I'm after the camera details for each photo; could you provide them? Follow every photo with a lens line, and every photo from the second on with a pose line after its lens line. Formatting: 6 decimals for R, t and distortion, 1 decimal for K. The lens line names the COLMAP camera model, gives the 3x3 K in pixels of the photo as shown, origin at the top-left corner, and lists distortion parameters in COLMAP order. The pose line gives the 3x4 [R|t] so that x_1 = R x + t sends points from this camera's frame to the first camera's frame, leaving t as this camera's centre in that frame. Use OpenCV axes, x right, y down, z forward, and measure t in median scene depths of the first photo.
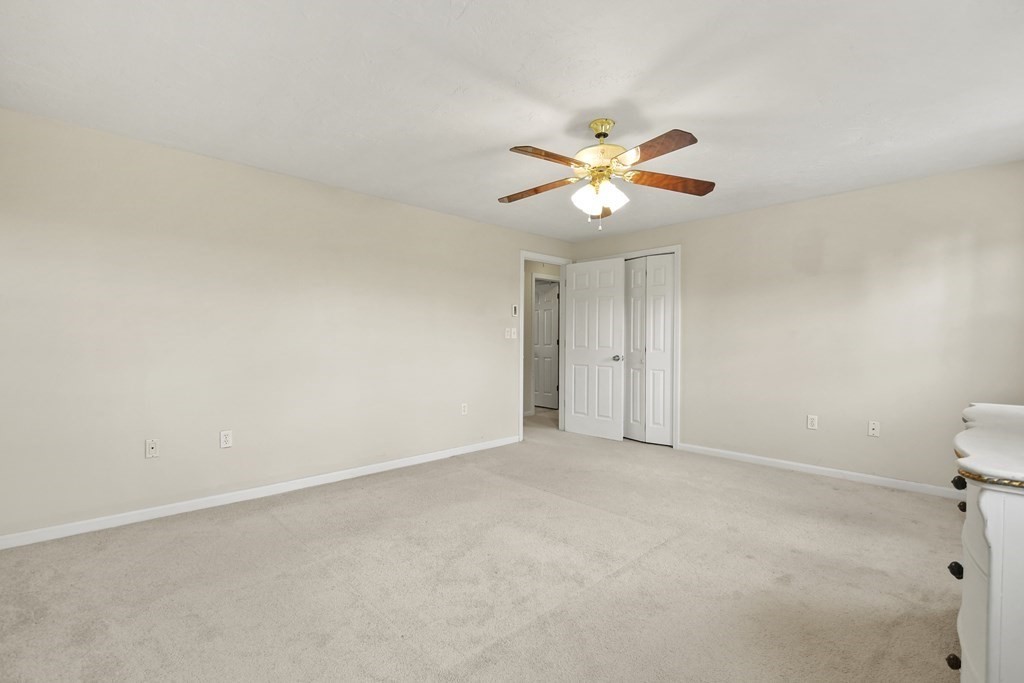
lens RADIAL K [[452.7, 0, 507.9], [0, 452.7, 342.9], [0, 0, 1]] dist [-0.008776, -0.000585]
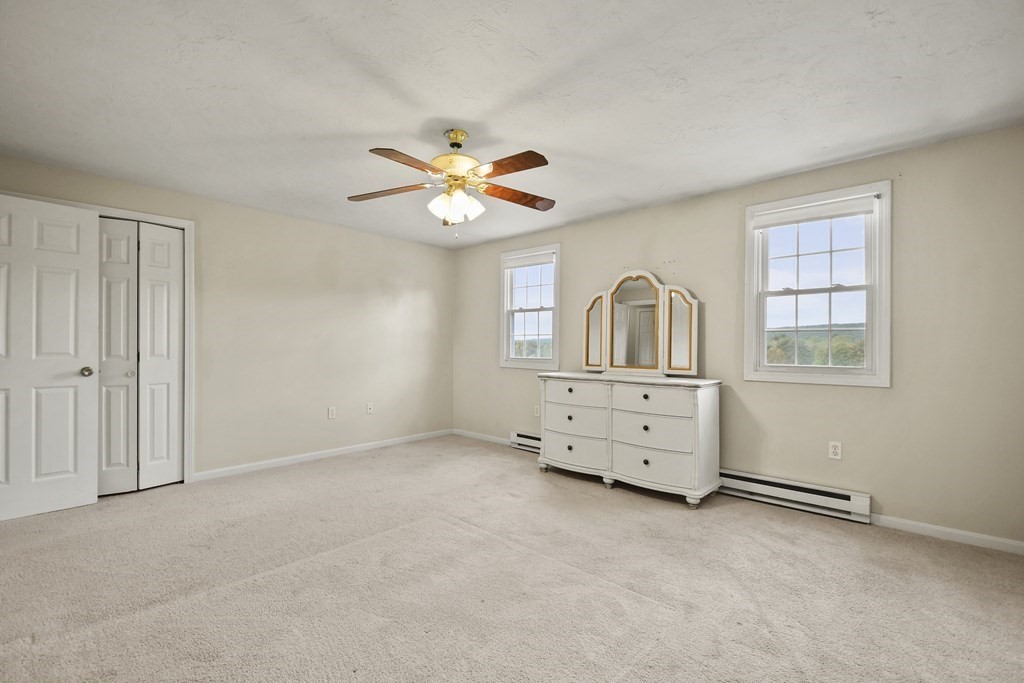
lens RADIAL K [[452.7, 0, 507.9], [0, 452.7, 342.9], [0, 0, 1]] dist [-0.008776, -0.000585]
pose [[-0.055068, 0.001611, 0.998481, -0.435814], [0.003221, 0.999994, -0.001435, -0.003110], [-0.998477, 0.003137, -0.055073, 0.495618]]
